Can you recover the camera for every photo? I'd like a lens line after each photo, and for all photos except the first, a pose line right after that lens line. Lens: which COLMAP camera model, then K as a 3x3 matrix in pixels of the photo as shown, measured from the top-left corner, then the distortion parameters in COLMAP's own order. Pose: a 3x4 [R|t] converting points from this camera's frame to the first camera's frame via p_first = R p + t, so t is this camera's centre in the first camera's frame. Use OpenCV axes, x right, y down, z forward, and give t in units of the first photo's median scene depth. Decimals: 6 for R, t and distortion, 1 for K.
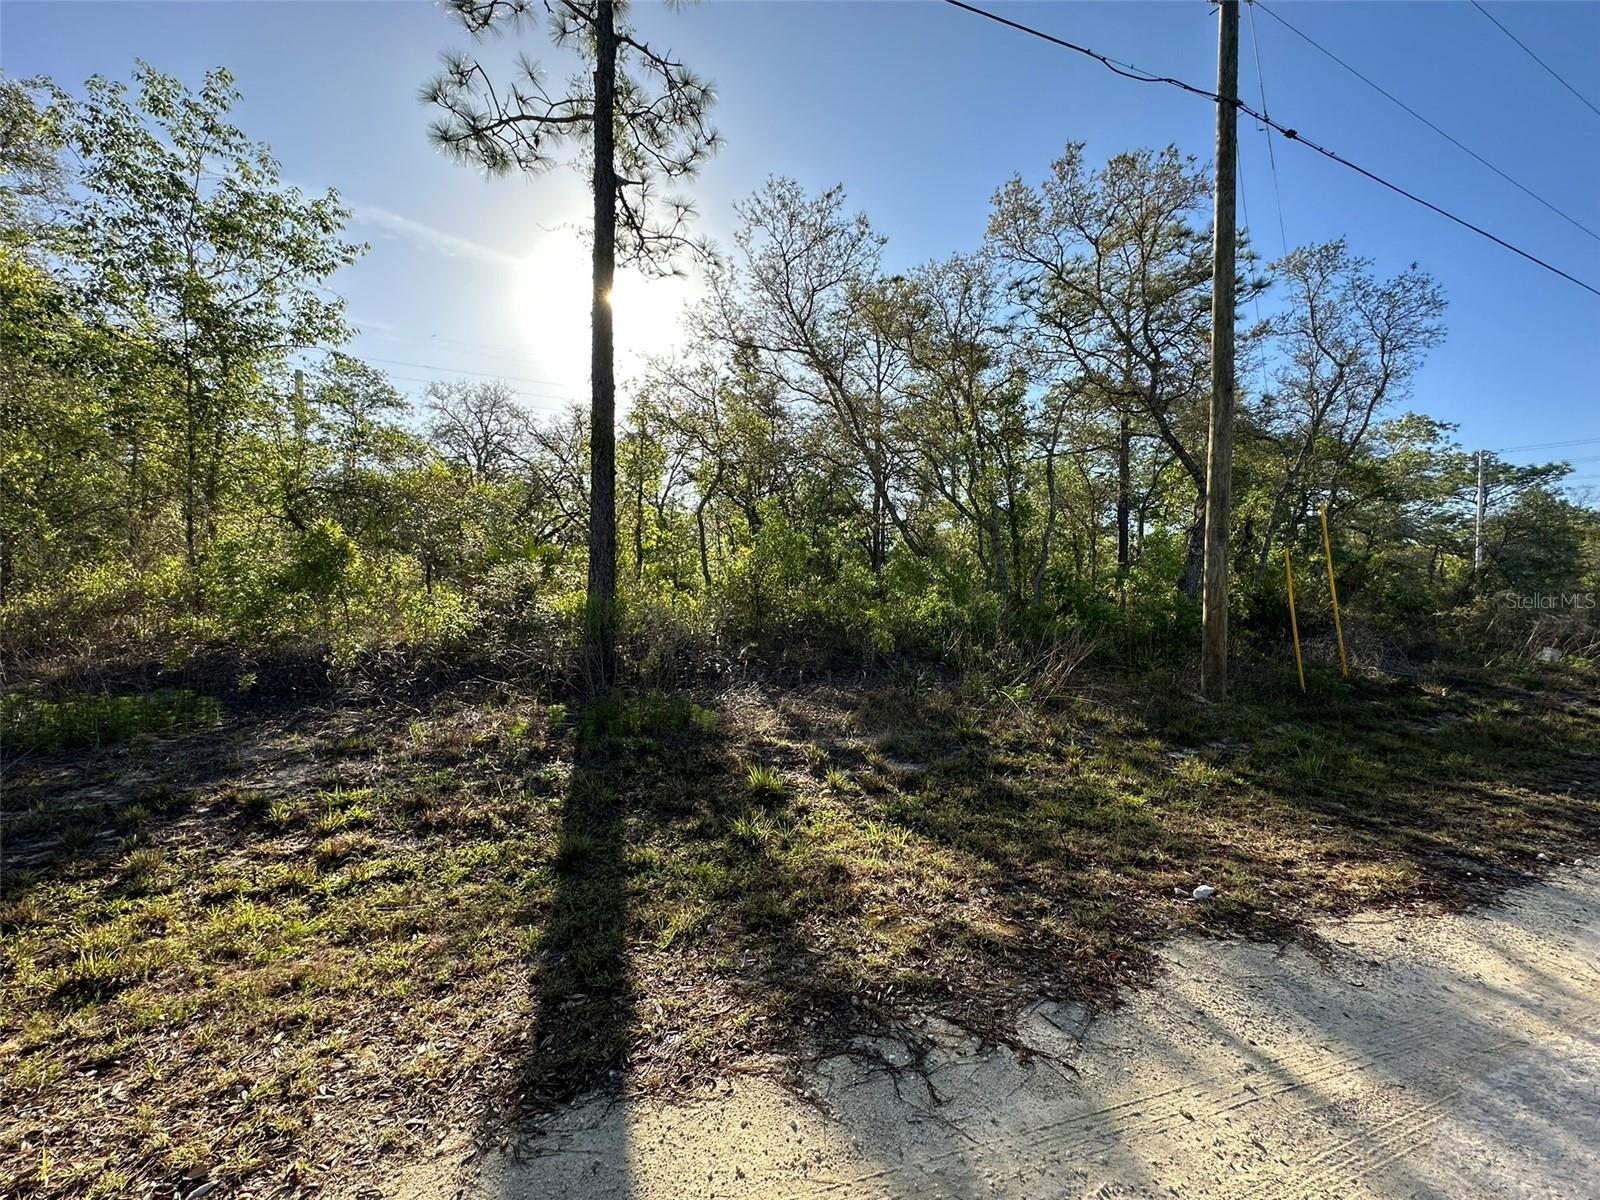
lens RADIAL K [[653.6, 0, 801.8], [0, 653.6, 598.2], [0, 0, 1]] dist [-0.004440, 0.000871]
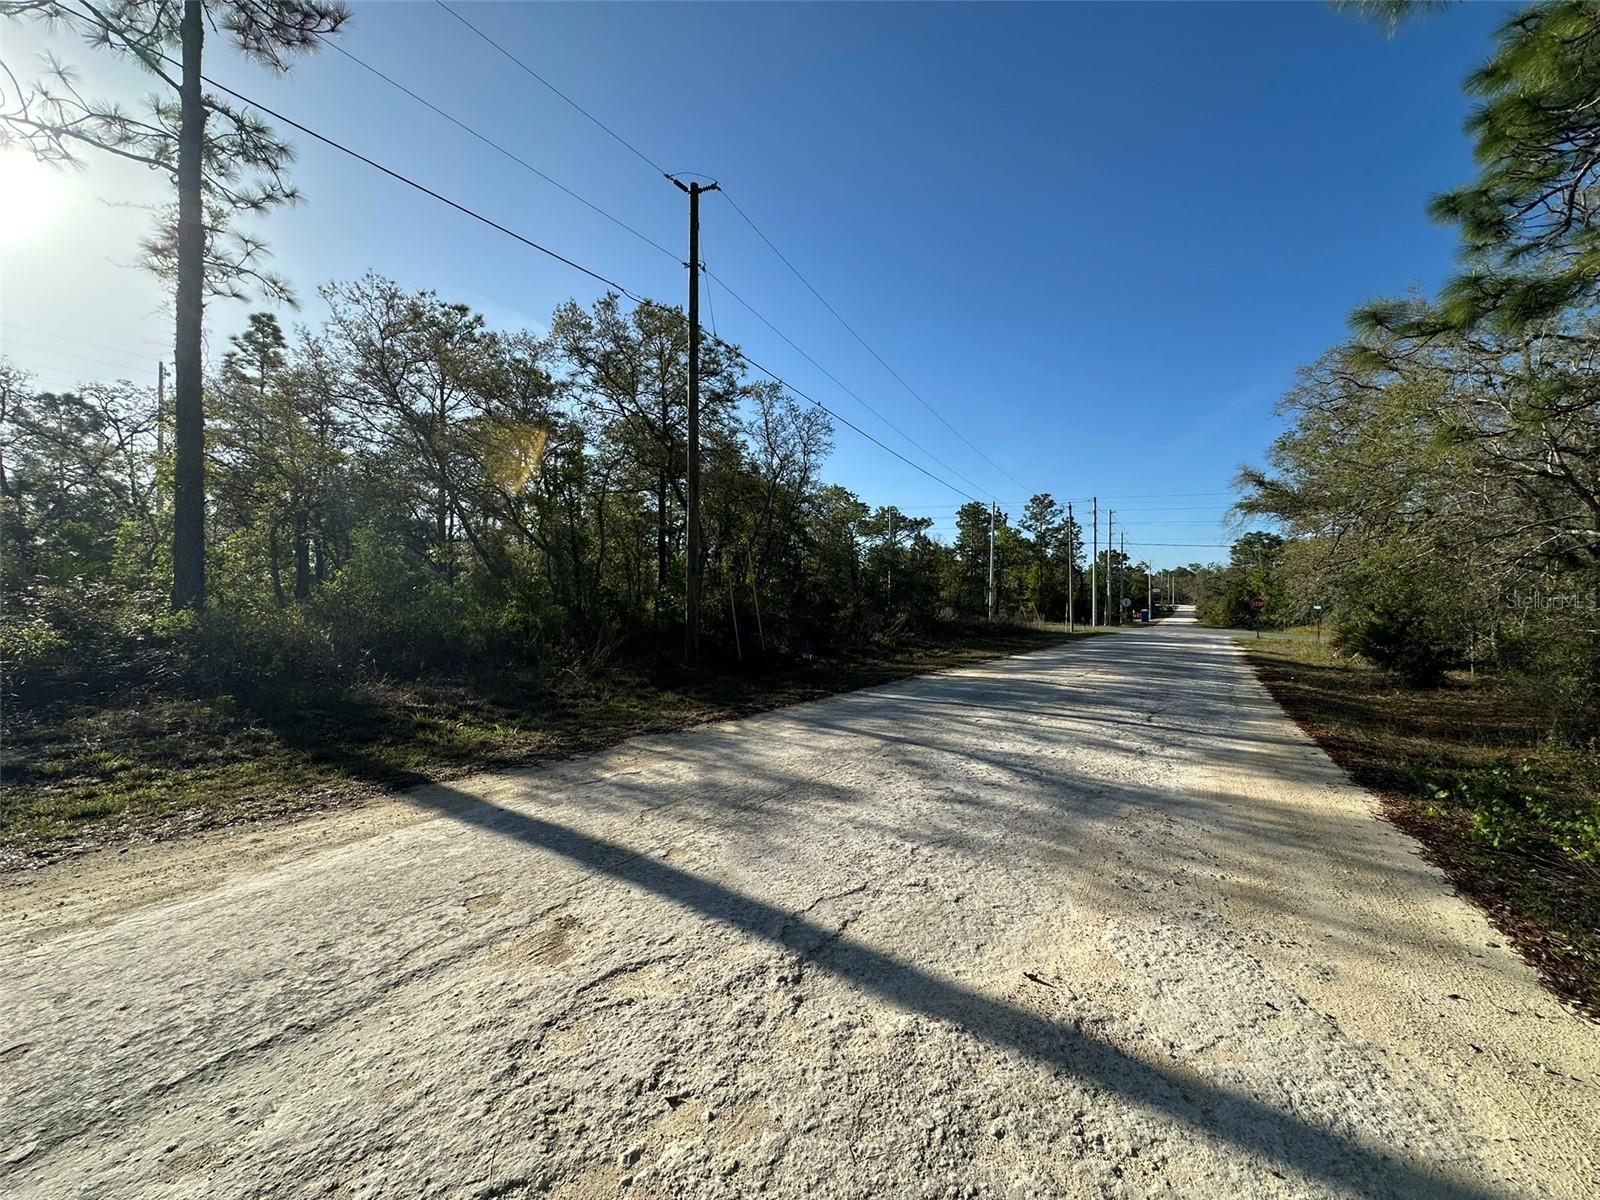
lens RADIAL K [[653.6, 0, 799.4], [0, 653.6, 601.4], [0, 0, 1]] dist [-0.004440, 0.000871]
pose [[0.803332, -0.008689, 0.595468, -0.157095], [0.016966, 0.999822, -0.008299, 0.002394], [-0.595290, 0.016770, 0.803336, -0.535166]]
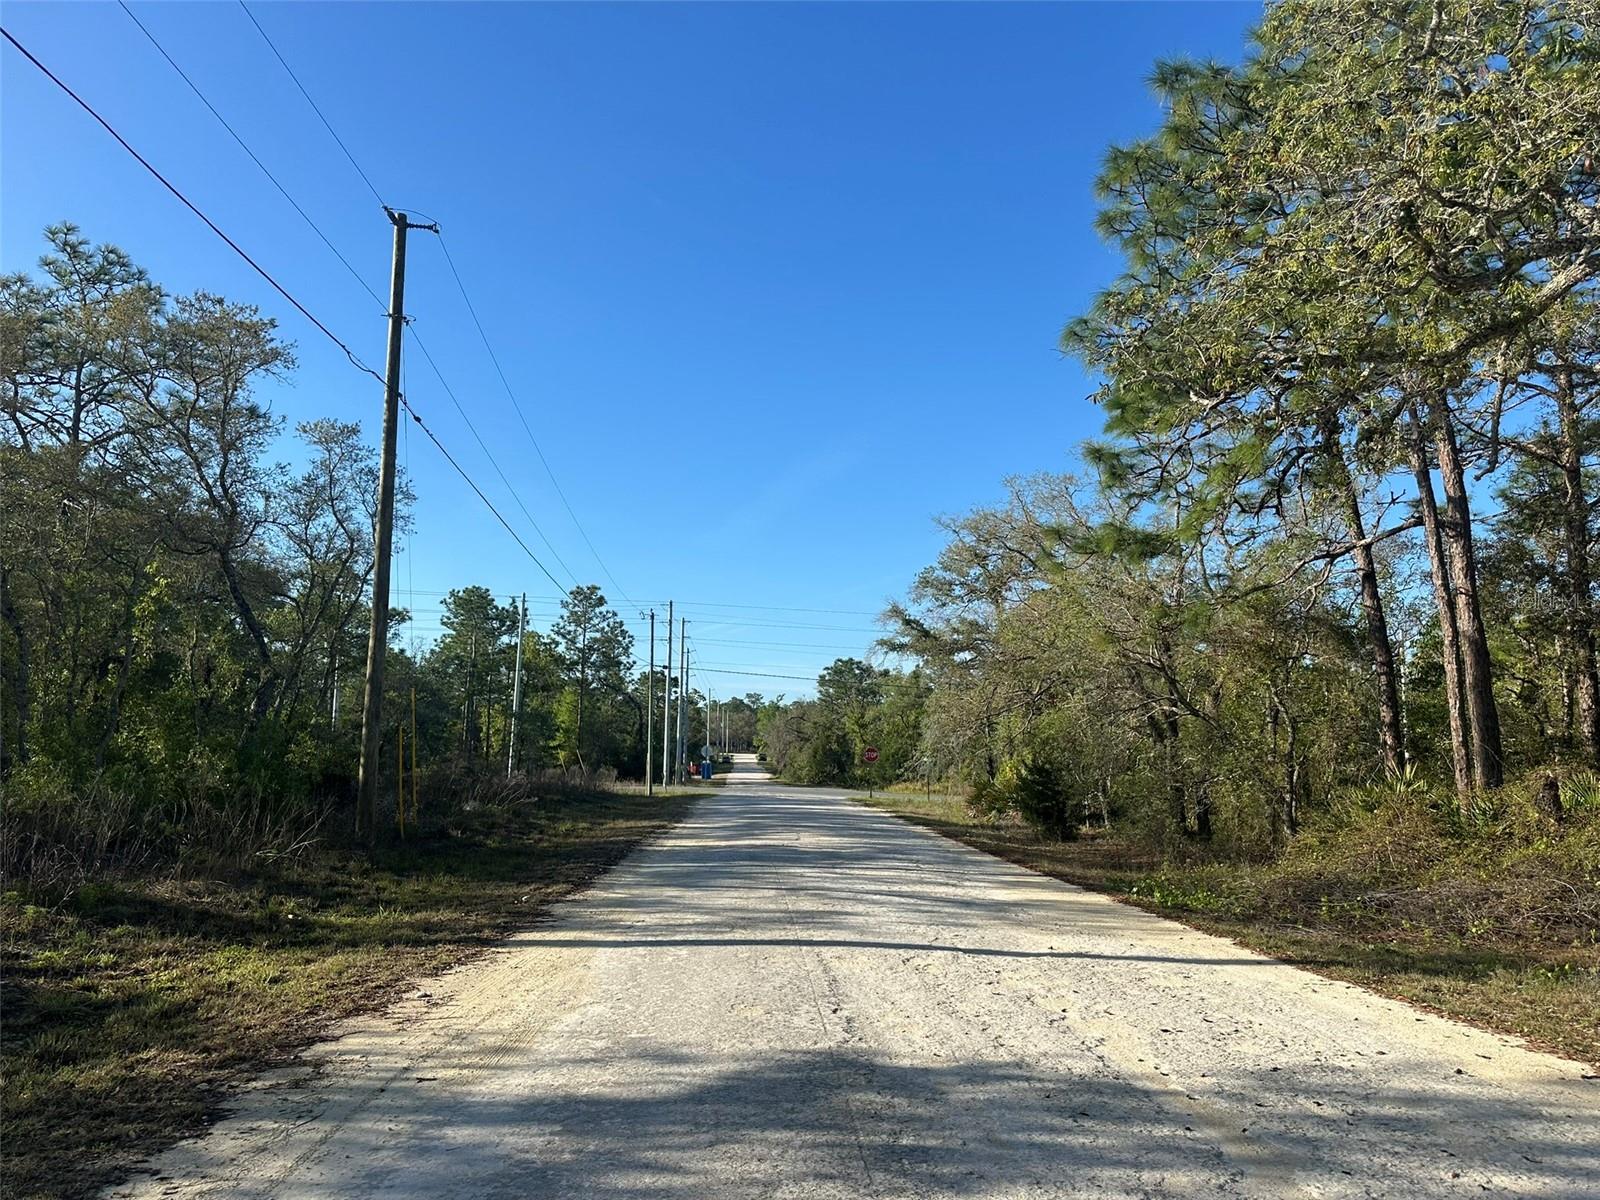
lens RADIAL K [[1118.4, 0, 811.0], [0, 1118.4, 622.0], [0, 0, 1]] dist [0.051335, -0.064524]
pose [[0.322519, 0.099571, 0.941311, -1.132051], [0.011728, 0.993955, -0.109158, -0.029170], [-0.946490, 0.046246, 0.319402, -0.495128]]
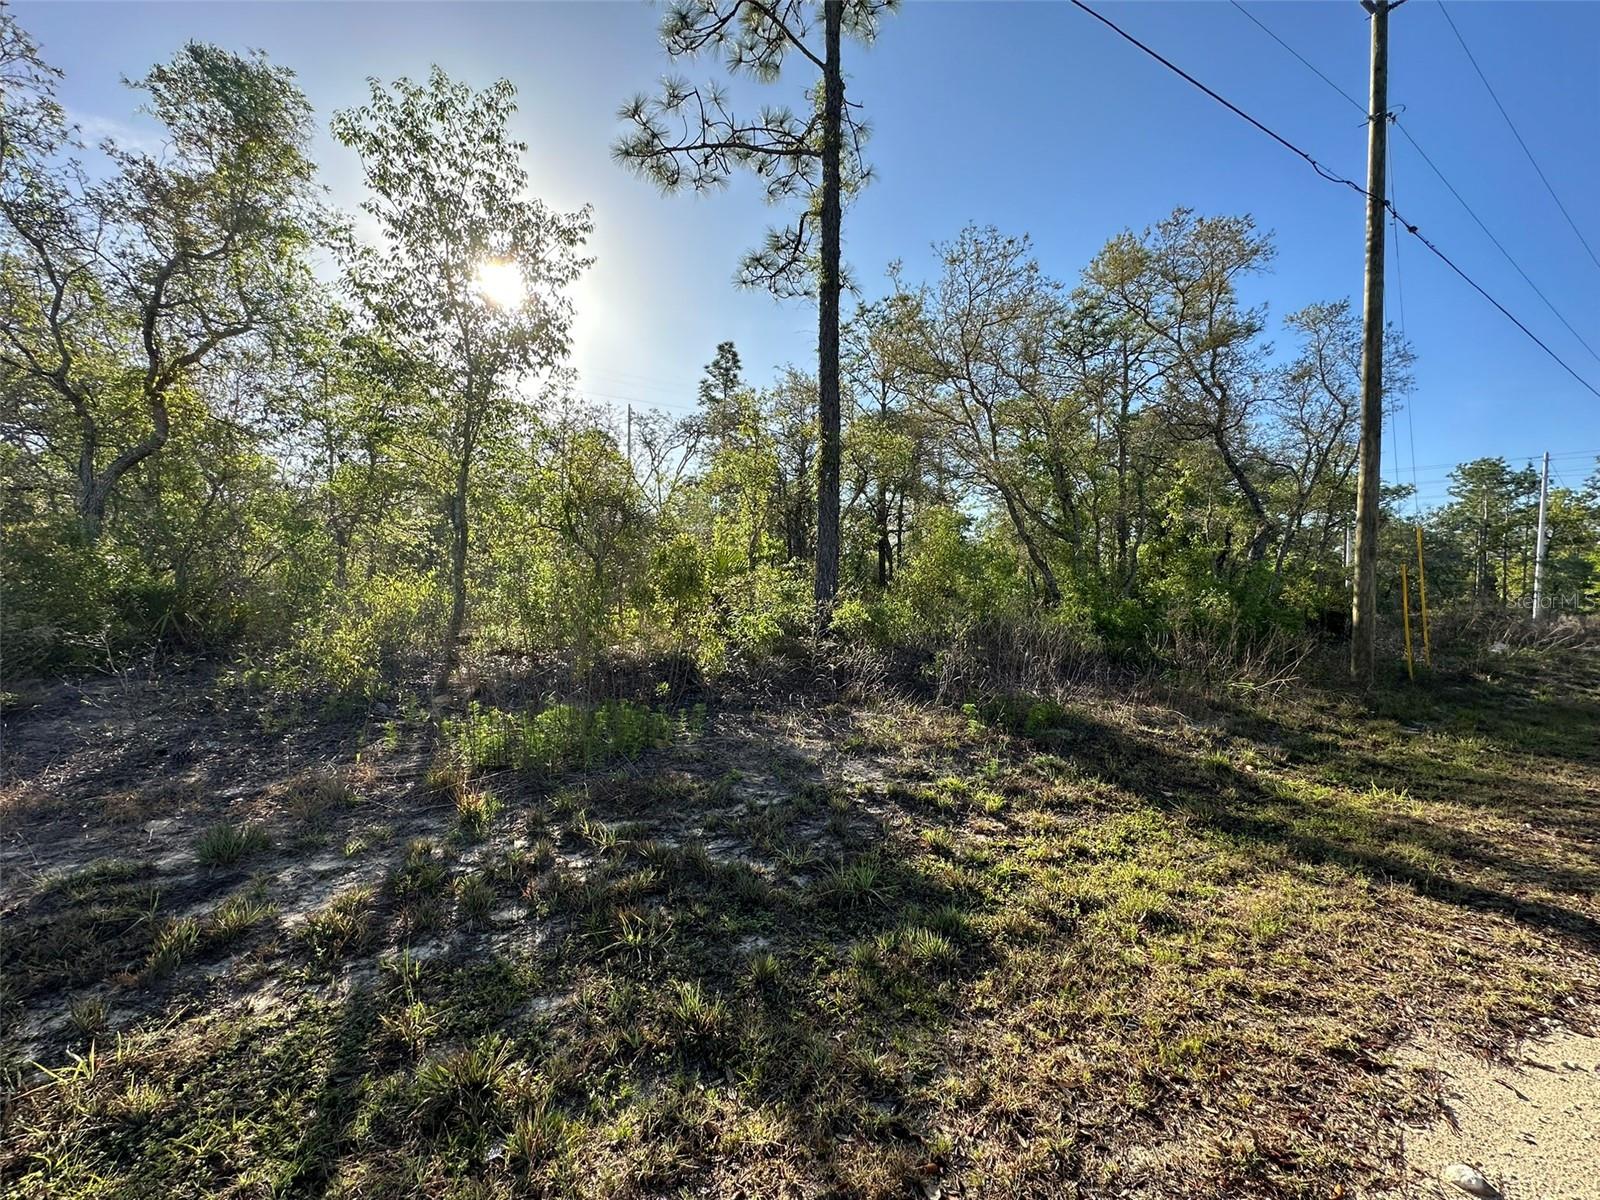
lens RADIAL K [[653.6, 0, 803.5], [0, 653.6, 597.5], [0, 0, 1]] dist [-0.004440, 0.000871]
pose [[0.989570, -0.001765, 0.144041, -0.568132], [0.002241, 0.999993, -0.003142, -0.012099], [-0.144035, 0.003432, 0.989567, -0.054215]]
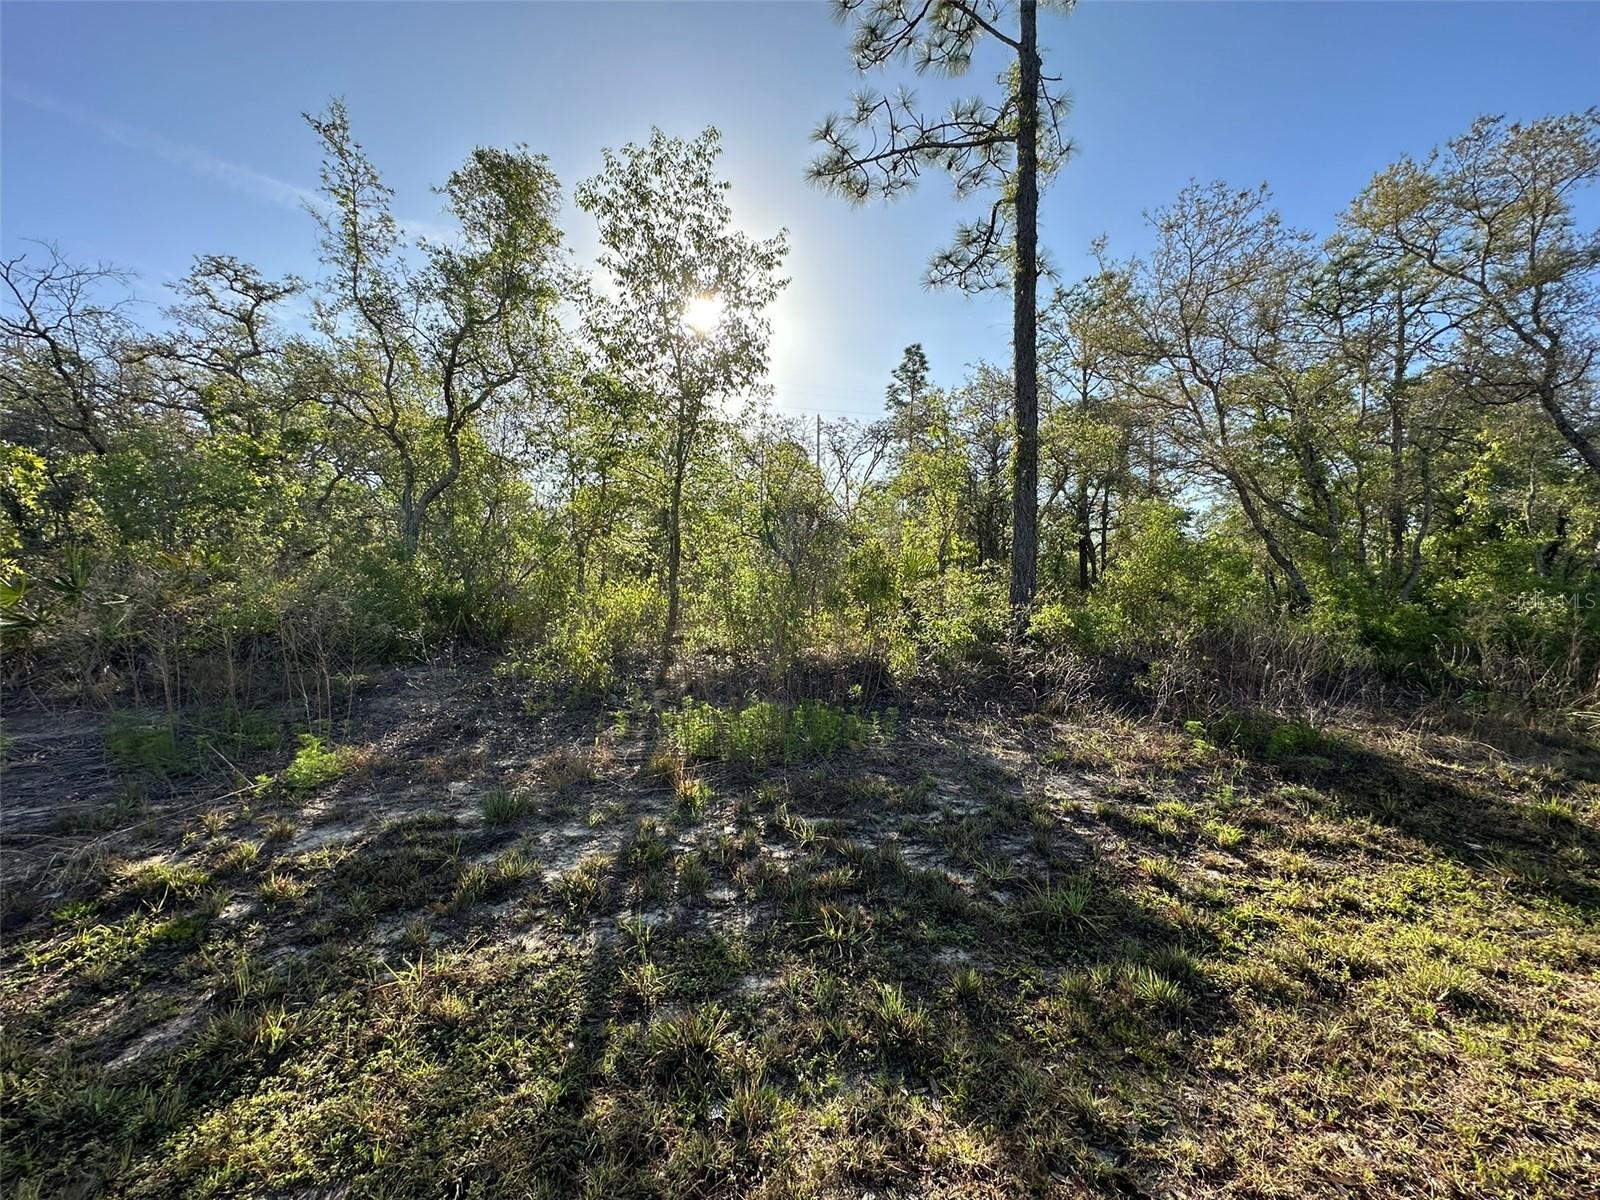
lens RADIAL K [[653.6, 0, 802.9], [0, 653.6, 597.8], [0, 0, 1]] dist [-0.004440, 0.000871]
pose [[0.990293, -0.002063, -0.138978, -0.574973], [0.000825, 0.999960, -0.008961, -0.012381], [0.138991, 0.008760, 0.990255, -0.055041]]
